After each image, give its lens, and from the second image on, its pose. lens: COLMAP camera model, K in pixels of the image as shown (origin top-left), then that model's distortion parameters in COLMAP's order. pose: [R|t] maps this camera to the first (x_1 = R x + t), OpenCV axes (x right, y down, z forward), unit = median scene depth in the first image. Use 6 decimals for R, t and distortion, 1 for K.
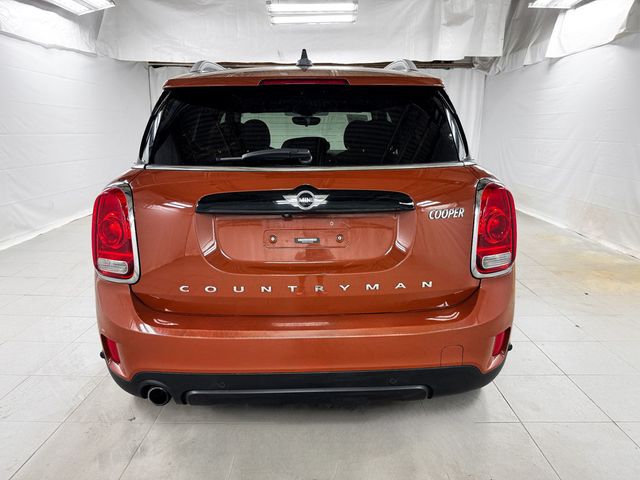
lens RADIAL K [[461.5, 0, 321.5], [0, 461.5, 243.7], [0, 0, 1]] dist [0.004491, -0.018340]
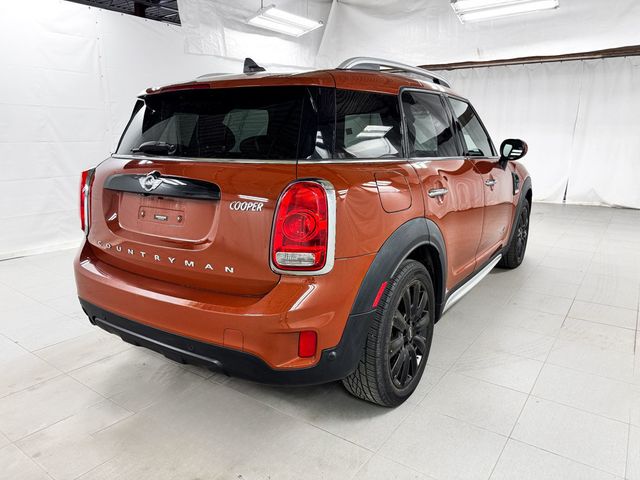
lens RADIAL K [[461.5, 0, 314.7], [0, 461.5, 240.6], [0, 0, 1]] dist [0.004491, -0.018340]
pose [[0.813554, 0.130730, -0.566603, 0.715899], [-0.137788, 0.989990, 0.030574, -0.029143], [0.564929, 0.053197, 0.823423, 0.157892]]
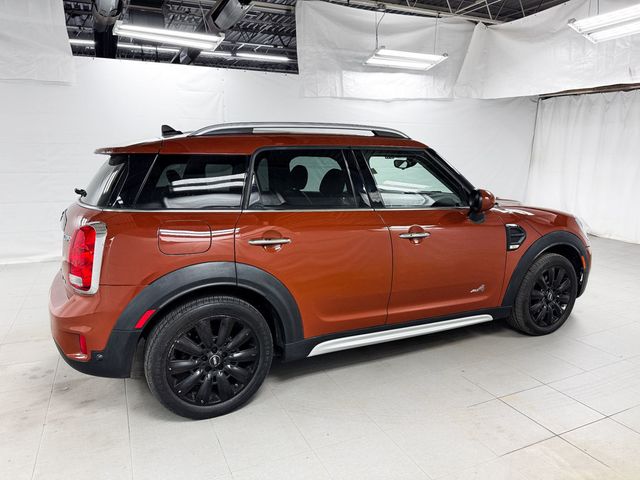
lens RADIAL K [[461.5, 0, 319.1], [0, 461.5, 242.2], [0, 0, 1]] dist [0.004491, -0.018340]
pose [[0.410099, 0.175928, -0.894912, 1.425010], [-0.221255, 0.971099, 0.089514, -0.274464], [0.884796, 0.161294, 0.437172, 0.783251]]
